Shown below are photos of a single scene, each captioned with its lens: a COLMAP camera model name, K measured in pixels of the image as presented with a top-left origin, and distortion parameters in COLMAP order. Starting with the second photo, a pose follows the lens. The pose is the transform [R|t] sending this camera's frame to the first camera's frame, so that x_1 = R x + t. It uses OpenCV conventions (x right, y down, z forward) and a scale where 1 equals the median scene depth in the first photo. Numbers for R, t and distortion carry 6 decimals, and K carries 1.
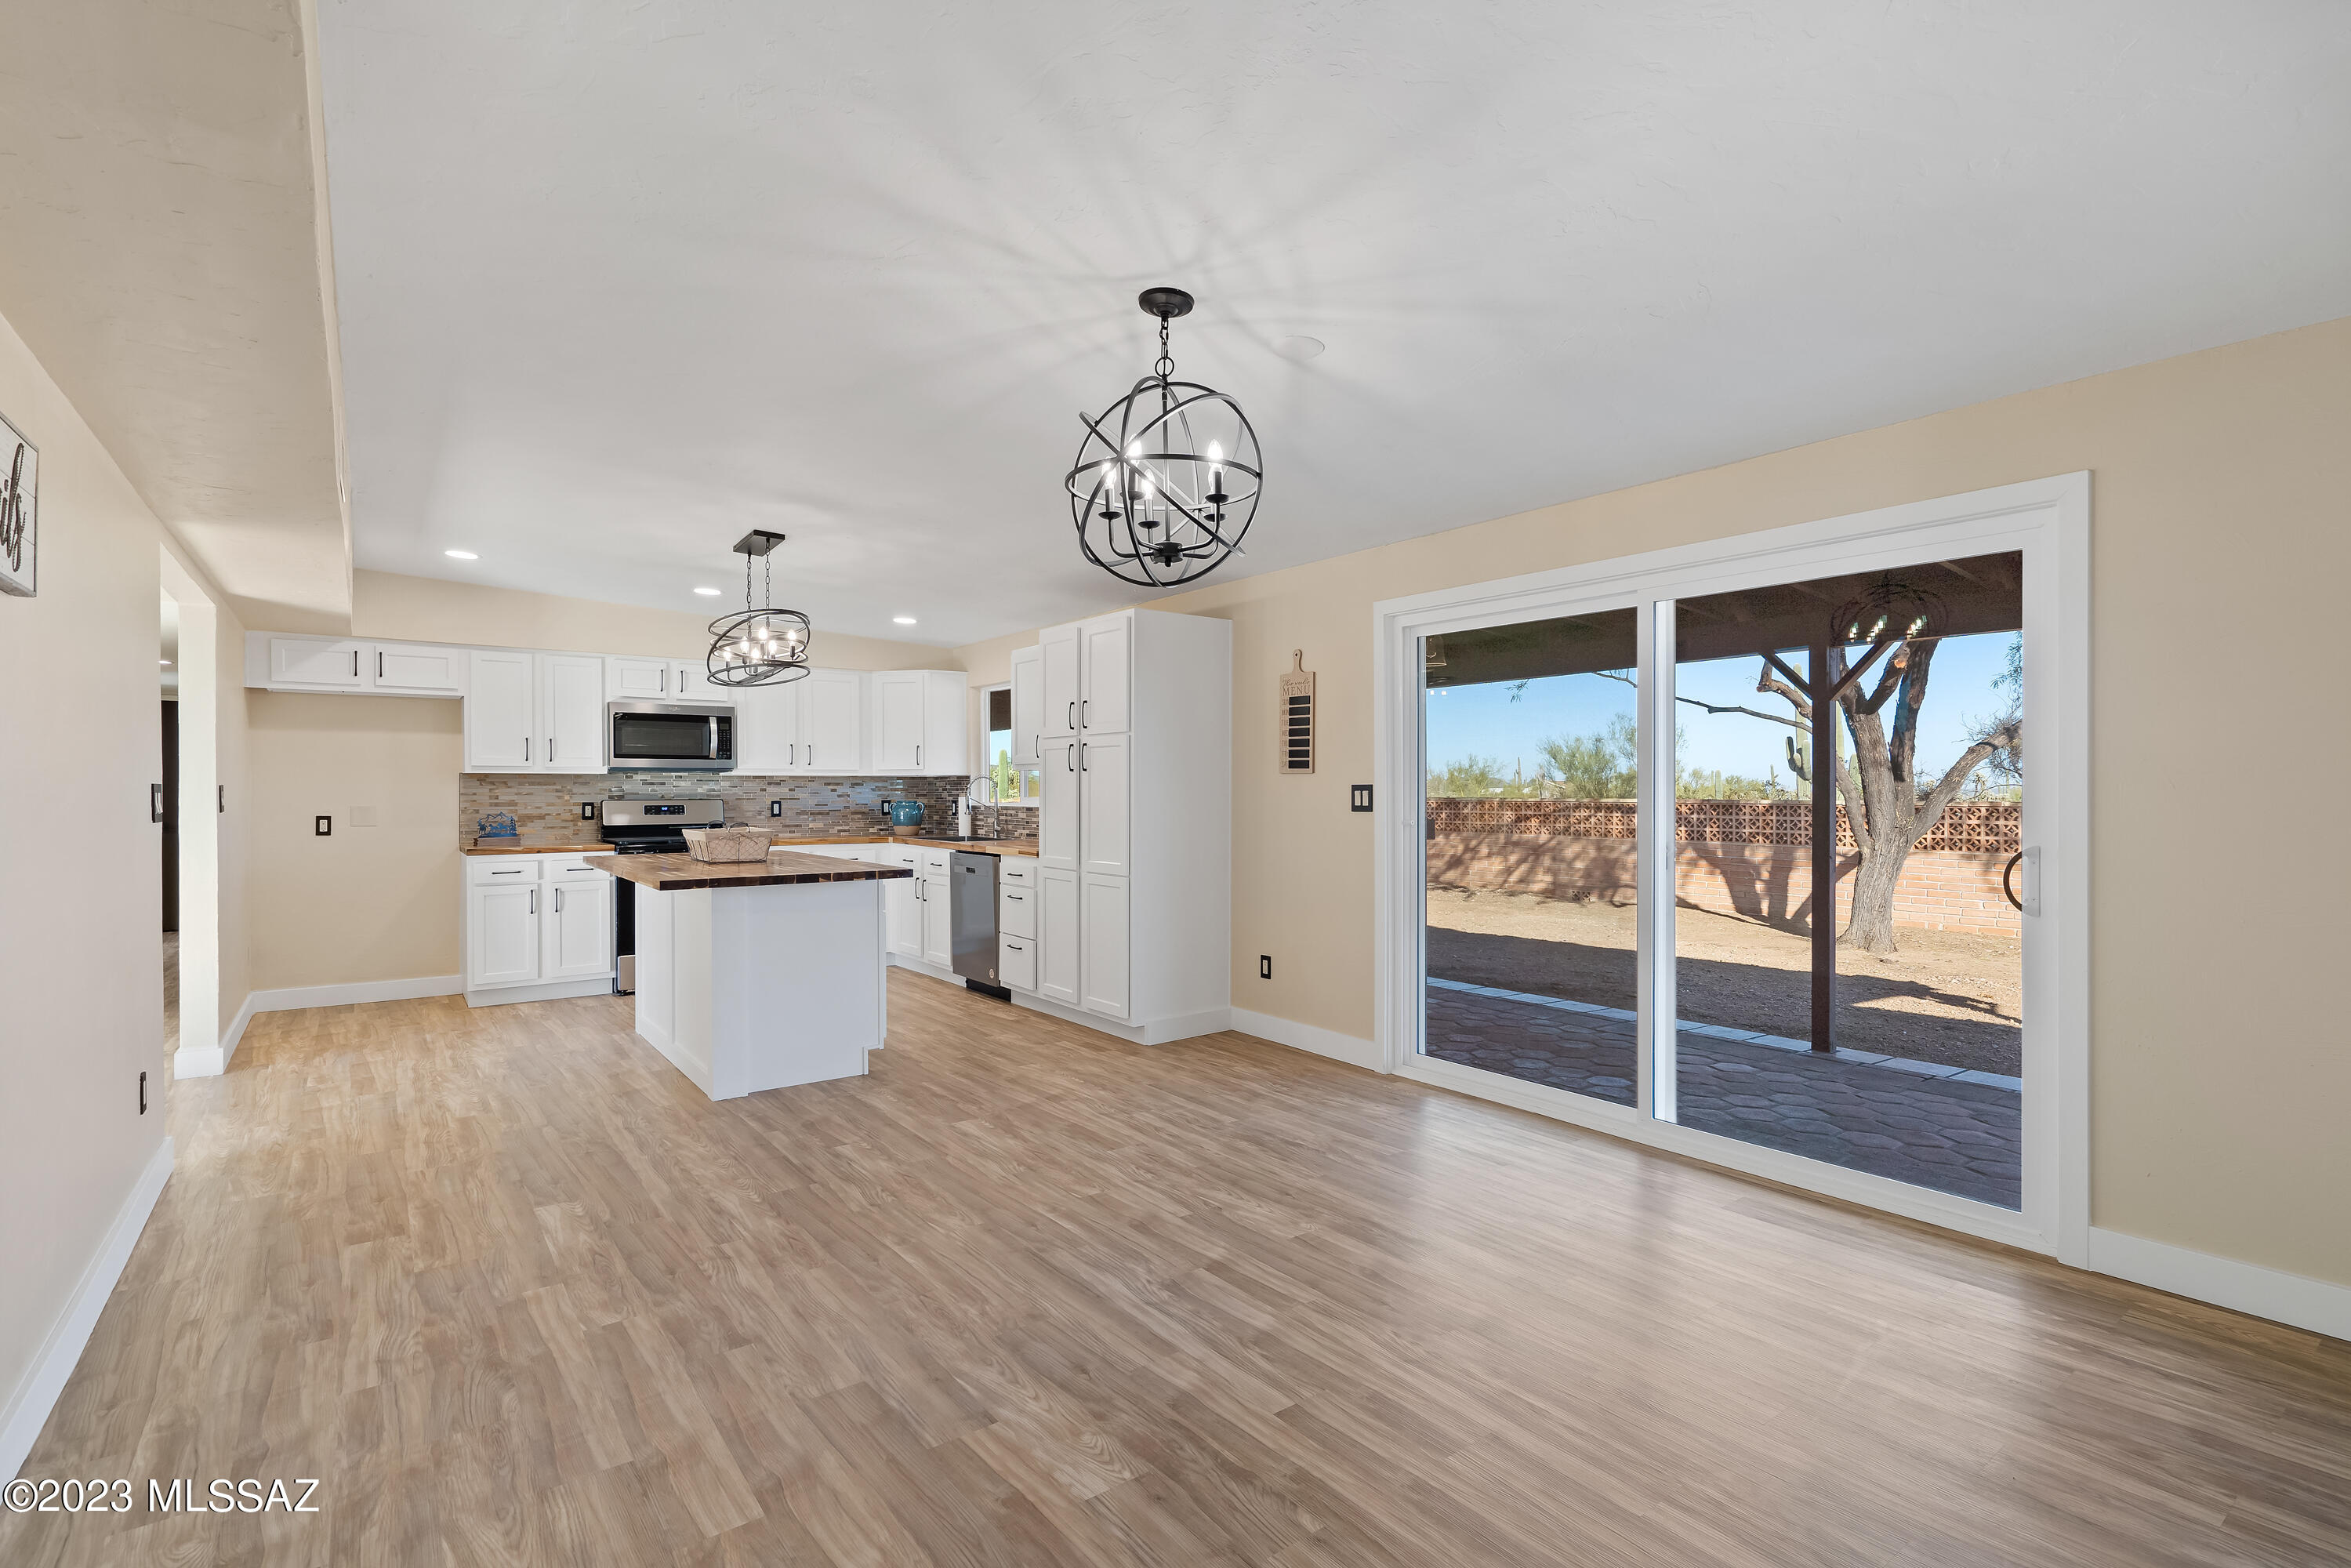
lens RADIAL K [[1069.1, 0, 1170.4], [0, 1069.1, 790.8], [0, 0, 1]] dist [-0.004058, -0.000620]
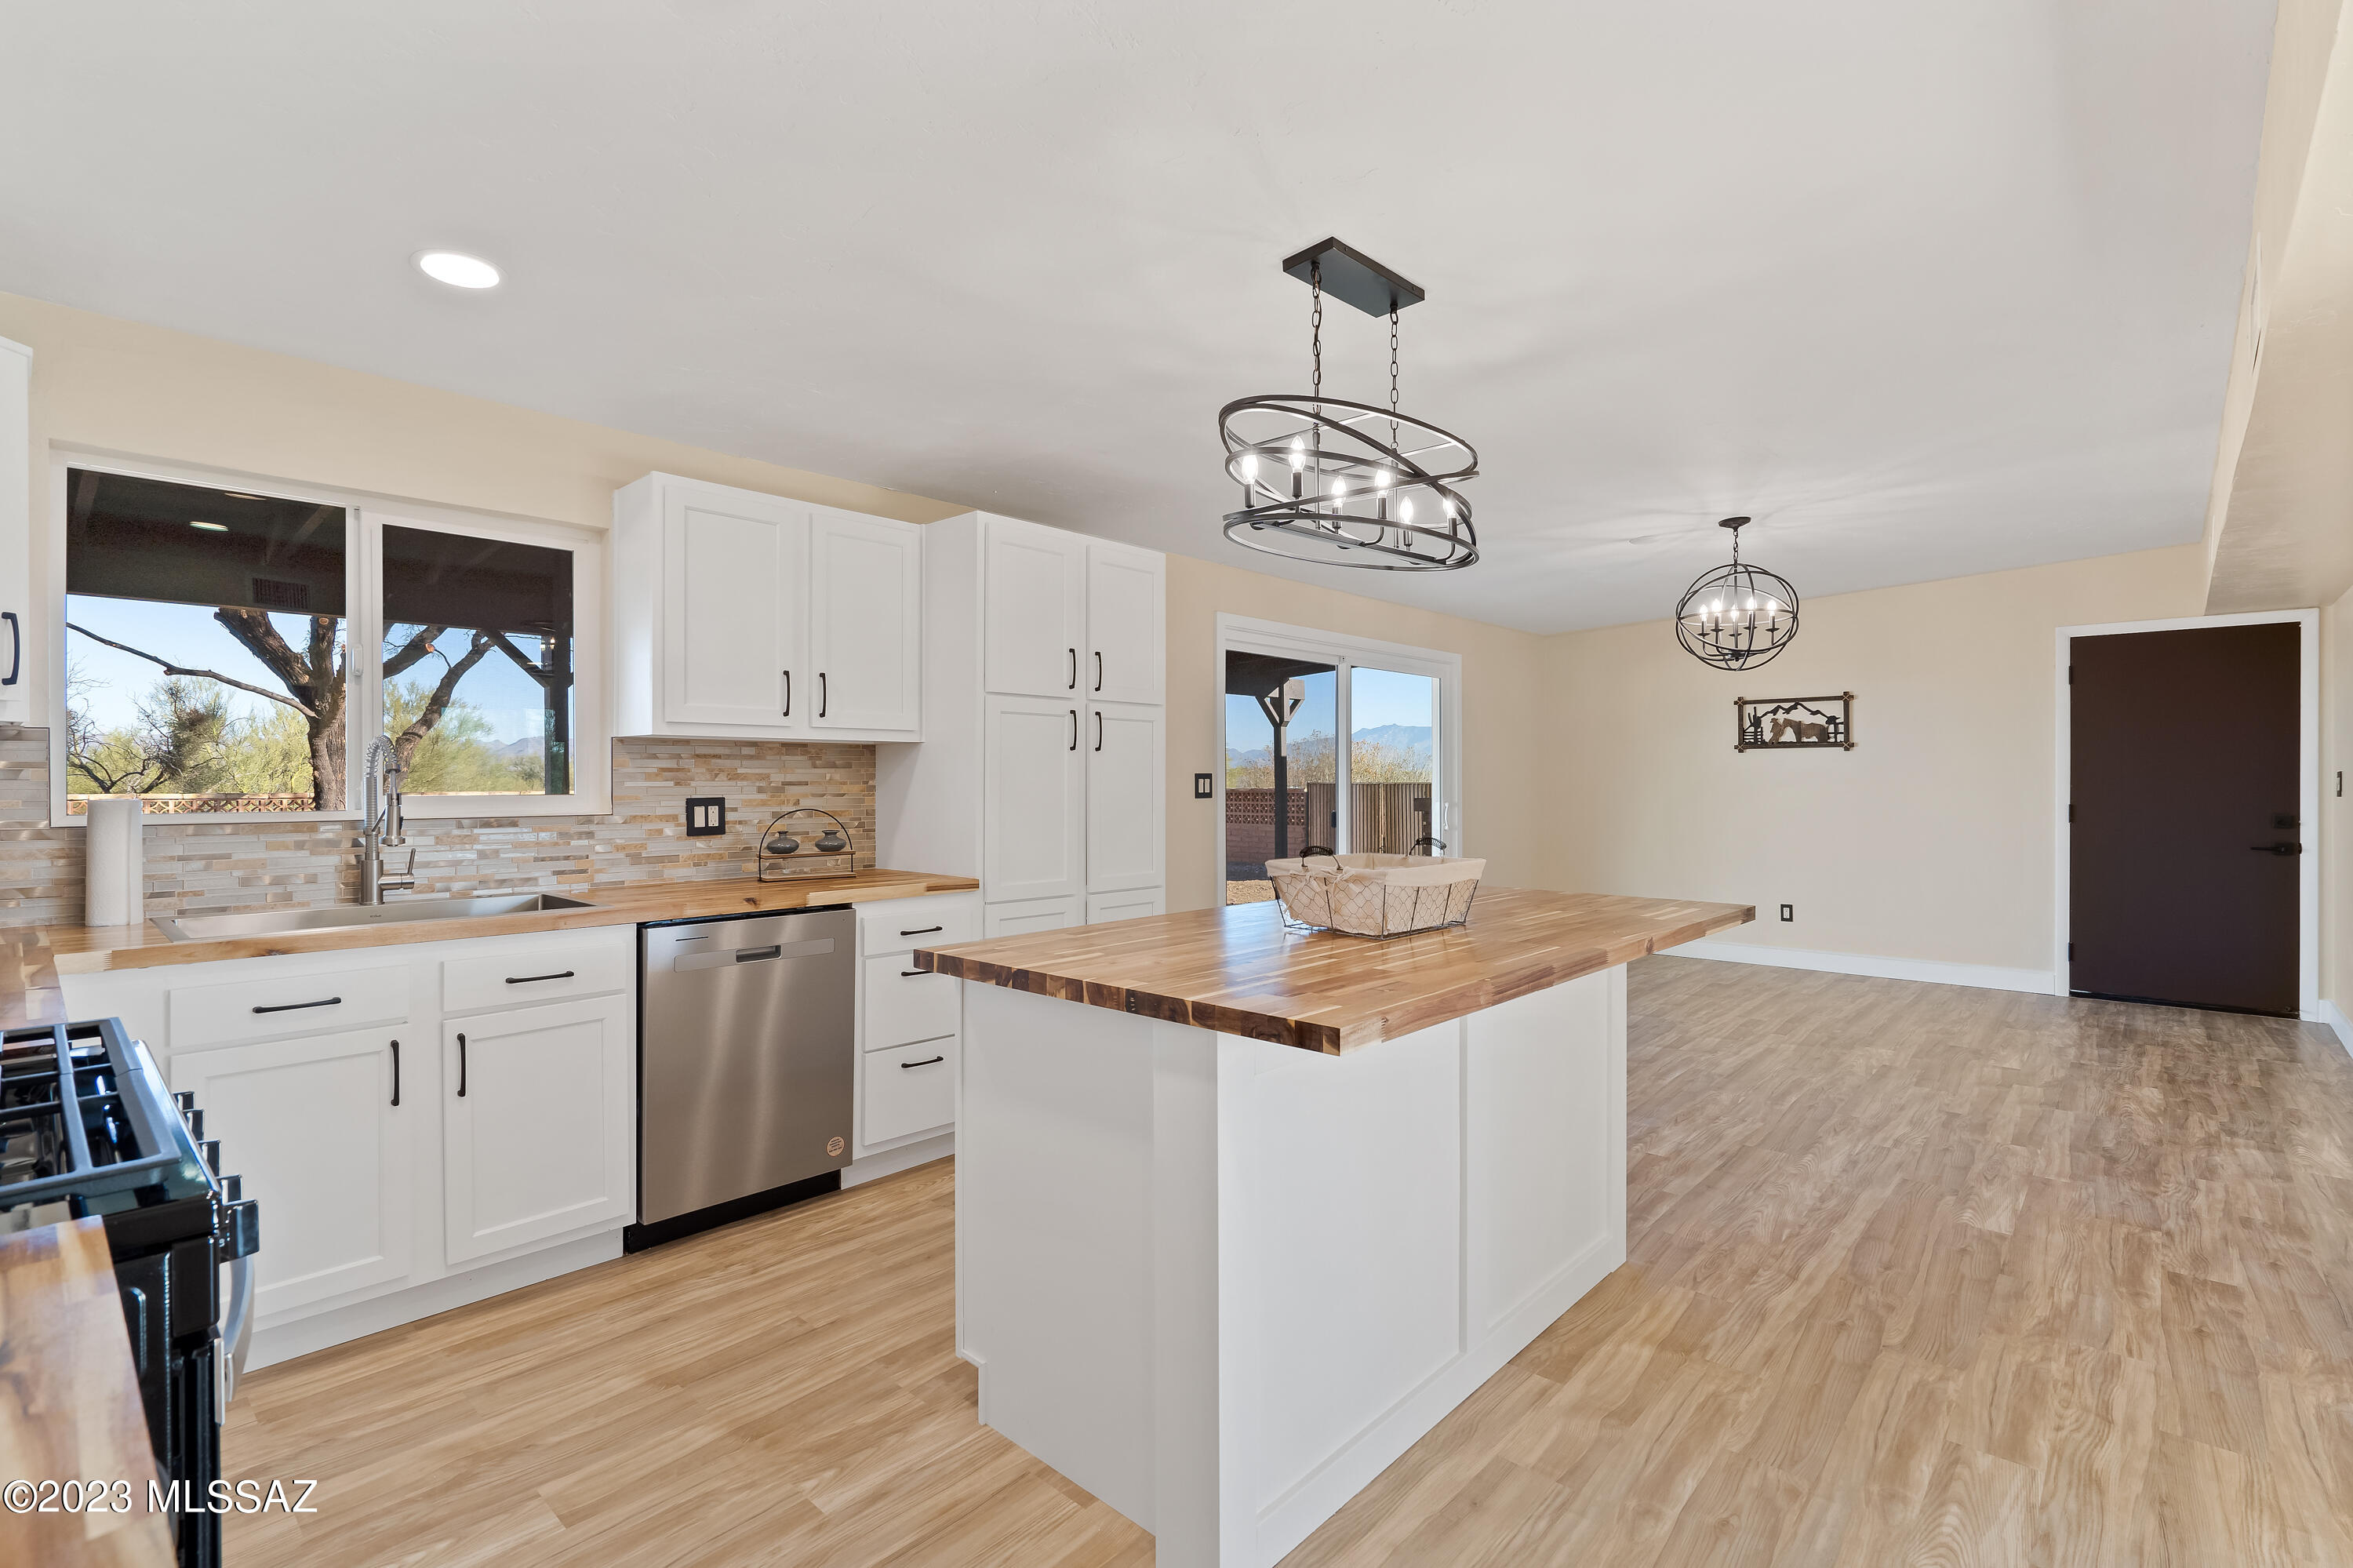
lens RADIAL K [[1070.0, 0, 1176.3], [0, 1070.0, 781.6], [0, 0, 1]] dist [-0.004058, -0.000620]
pose [[-0.174918, 0.000319, 0.984583, -1.095185], [0.002141, 0.999998, 0.000056, 0.002805], [-0.984581, 0.002118, -0.174919, 1.489098]]
